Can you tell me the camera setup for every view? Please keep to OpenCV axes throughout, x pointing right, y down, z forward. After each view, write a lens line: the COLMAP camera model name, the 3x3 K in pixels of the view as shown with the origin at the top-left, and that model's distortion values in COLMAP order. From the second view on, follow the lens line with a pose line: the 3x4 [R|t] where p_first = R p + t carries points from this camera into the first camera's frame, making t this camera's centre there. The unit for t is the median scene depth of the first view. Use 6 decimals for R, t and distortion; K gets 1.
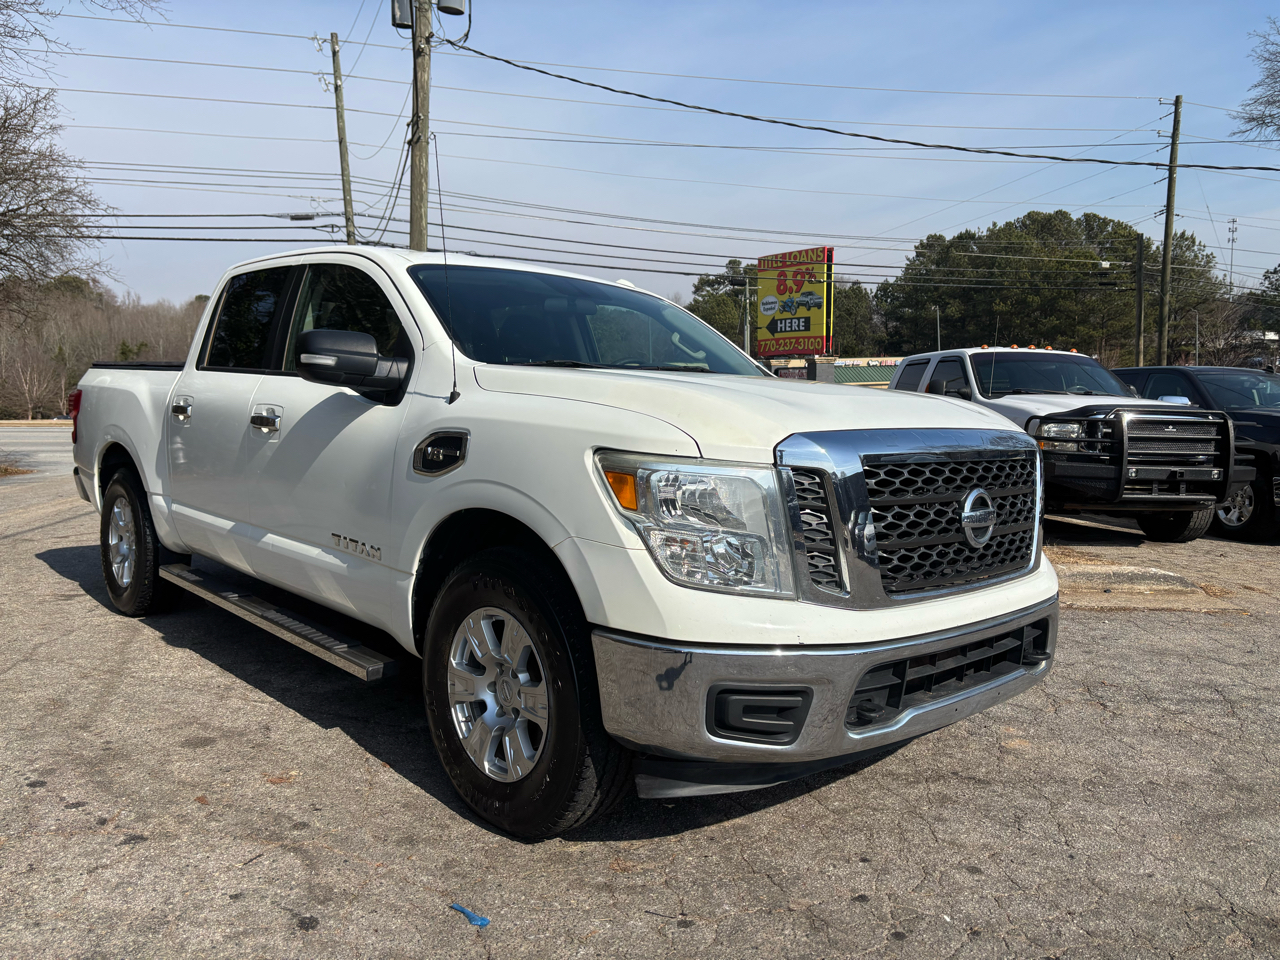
lens RADIAL K [[966.3, 0, 637.7], [0, 966.3, 484.1], [0, 0, 1]] dist [0.049348, -0.052512]
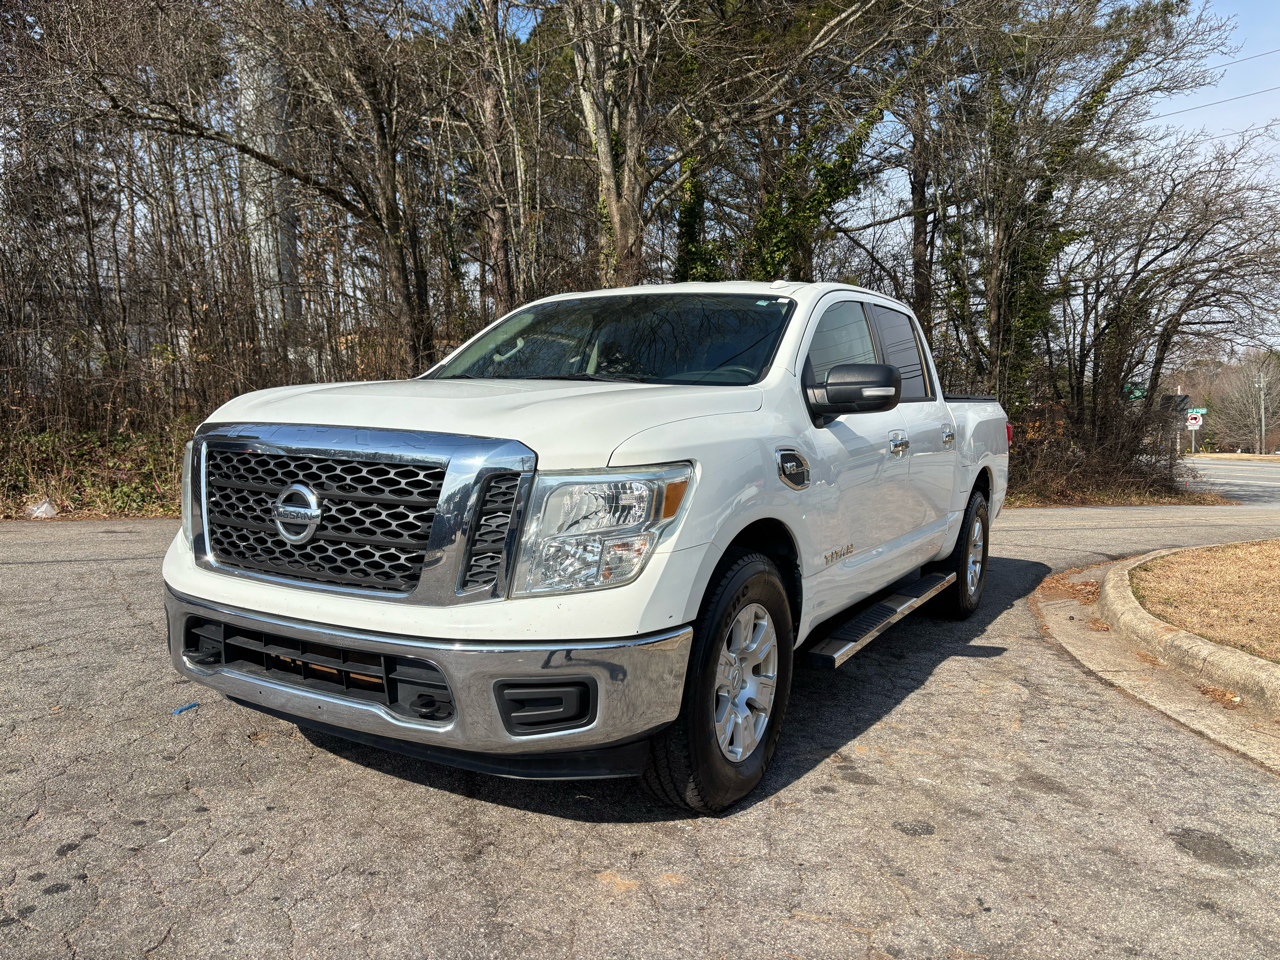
lens RADIAL K [[966.3, 0, 641.7], [0, 966.3, 486.8], [0, 0, 1]] dist [0.049348, -0.052512]
pose [[0.295754, 0.063326, -0.953163, 1.211883], [-0.098383, 0.994514, 0.035547, -0.055365], [0.950184, 0.083262, 0.300362, 0.894186]]
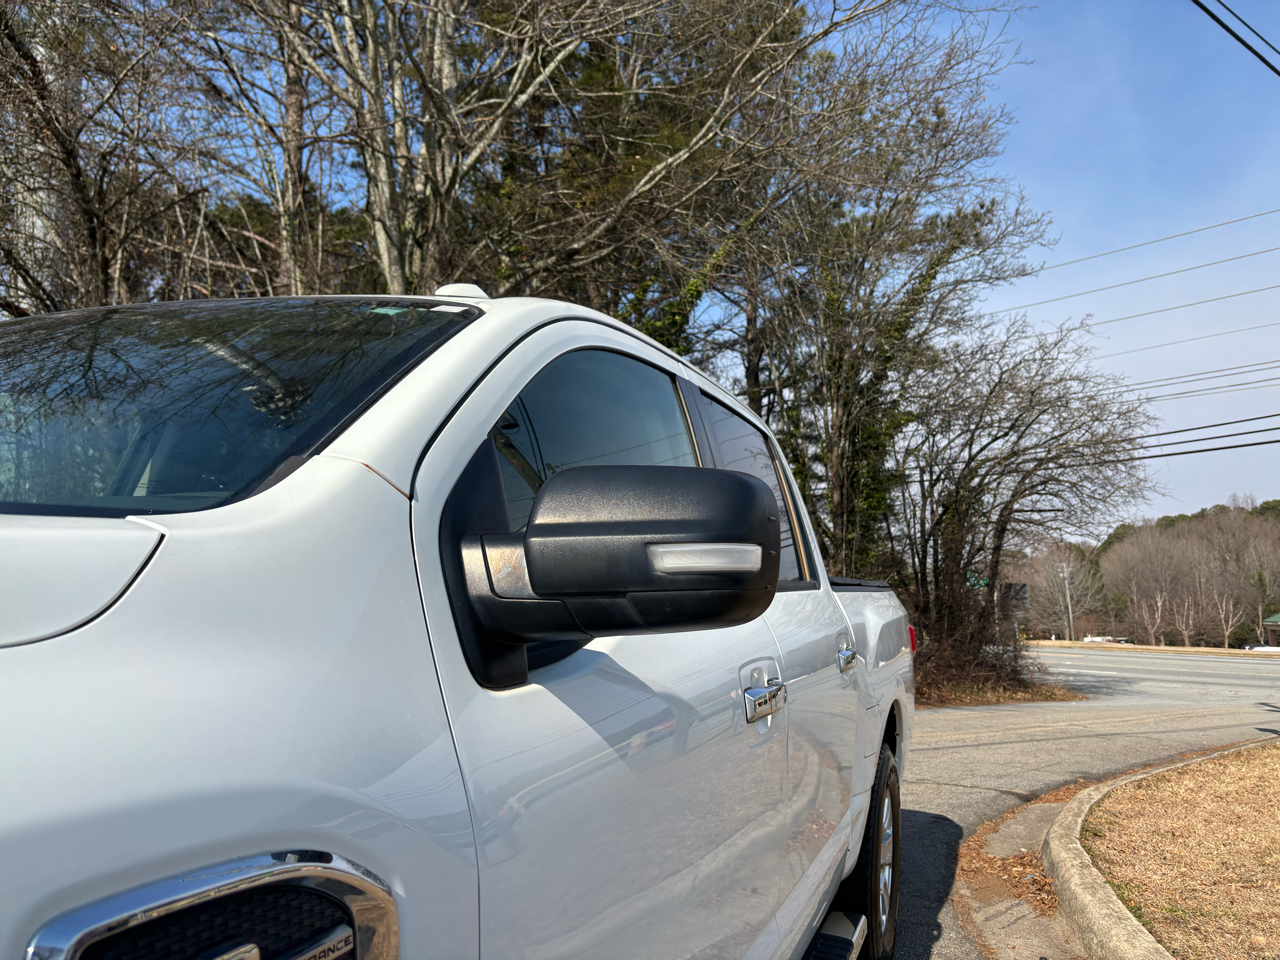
lens RADIAL K [[966.3, 0, 648.0], [0, 966.3, 480.1], [0, 0, 1]] dist [0.049348, -0.052512]
pose [[0.448997, -0.114722, -0.886138, 0.483134], [-0.095080, 0.979959, -0.175045, -0.120549], [0.888460, 0.162849, 0.429091, 1.330244]]
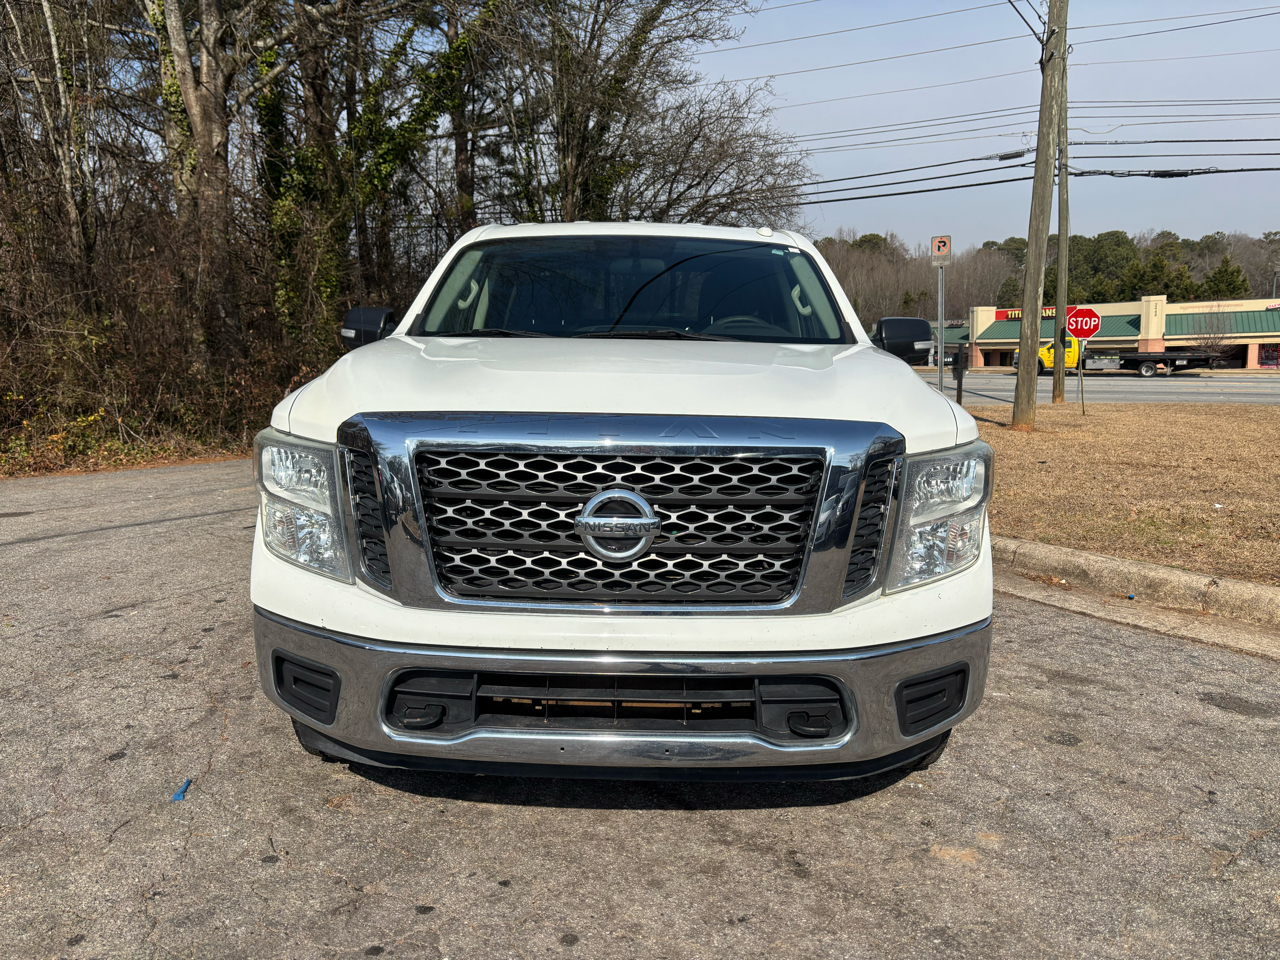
lens RADIAL K [[966.3, 0, 638.1], [0, 966.3, 485.7], [0, 0, 1]] dist [0.049348, -0.052512]
pose [[0.724289, 0.094322, -0.683015, 0.786200], [-0.054459, 0.995330, 0.079701, -0.055856], [0.687343, -0.020531, 0.726043, 0.370747]]
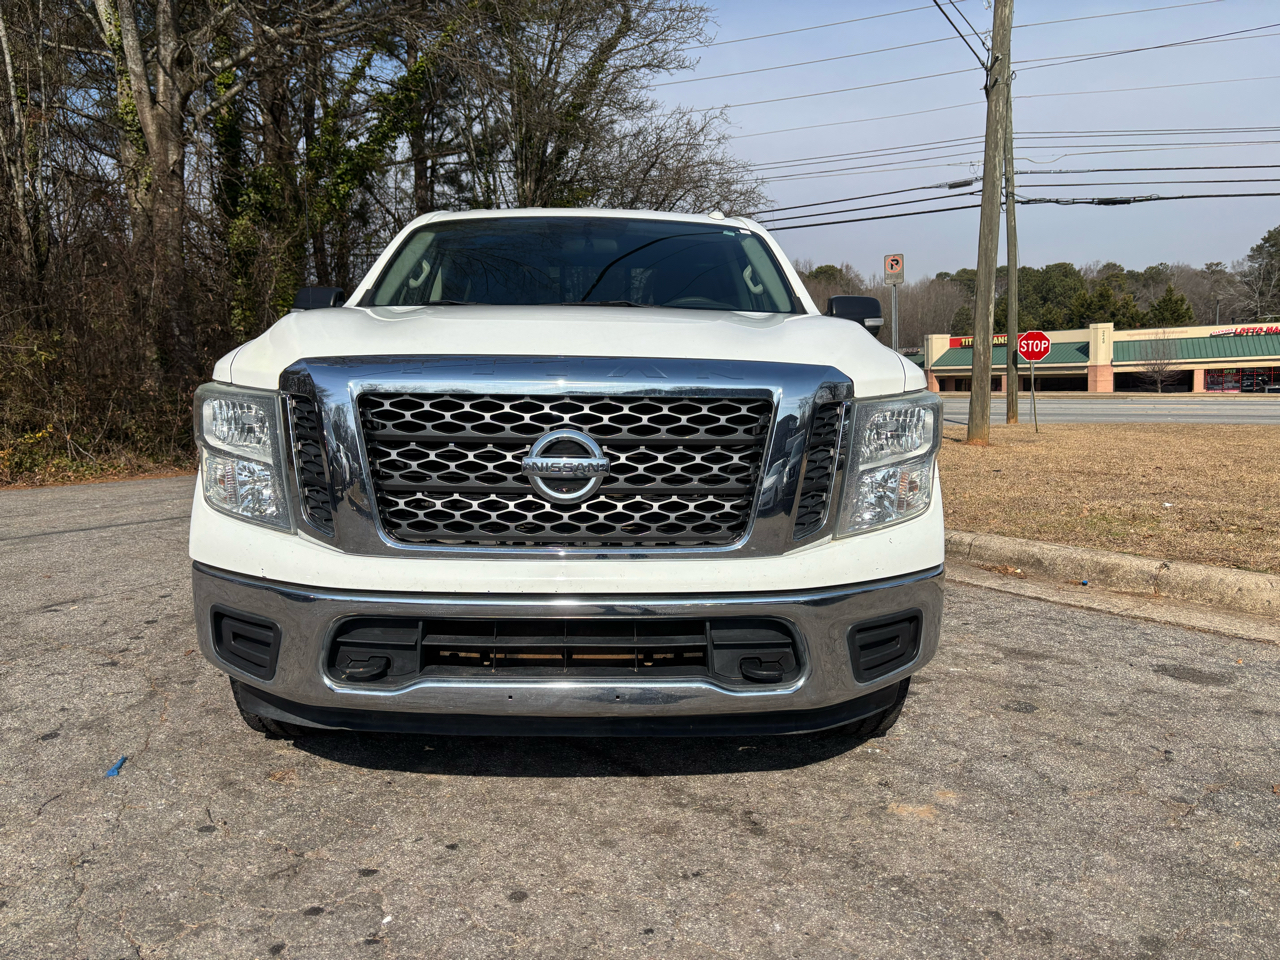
lens RADIAL K [[966.3, 0, 630.2], [0, 966.3, 472.2], [0, 0, 1]] dist [0.049348, -0.052512]
pose [[0.746040, 0.058305, -0.663344, 0.792798], [-0.047901, 0.998278, 0.033871, 0.007815], [0.664176, 0.006505, 0.747548, 0.382687]]
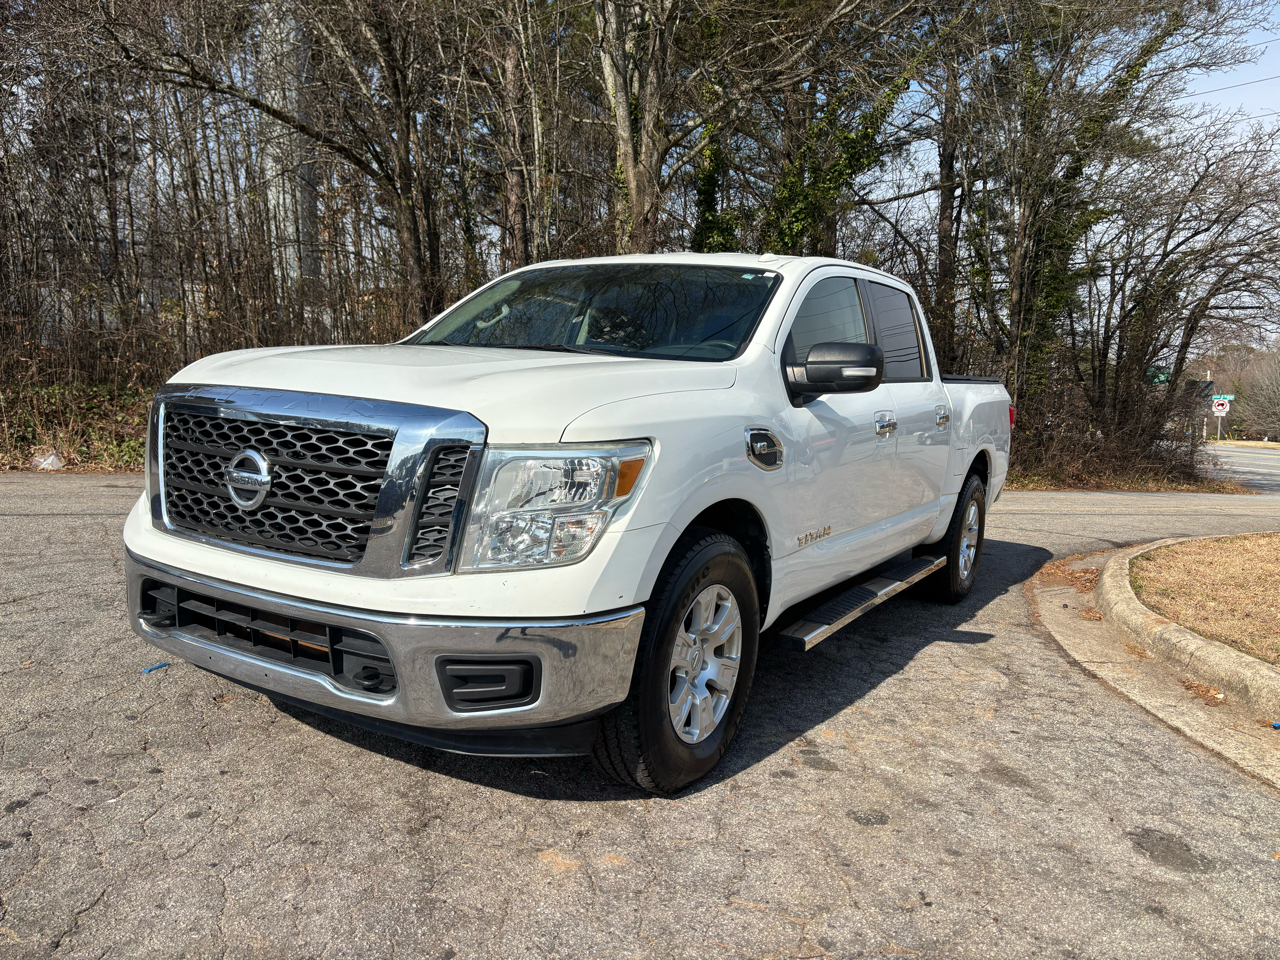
lens RADIAL K [[966.3, 0, 641.3], [0, 966.3, 486.7], [0, 0, 1]] dist [0.049348, -0.052512]
pose [[0.274379, 0.102814, -0.956110, 1.209185], [-0.129134, 0.989202, 0.069314, -0.067768], [0.952912, 0.104448, 0.284693, 0.950649]]
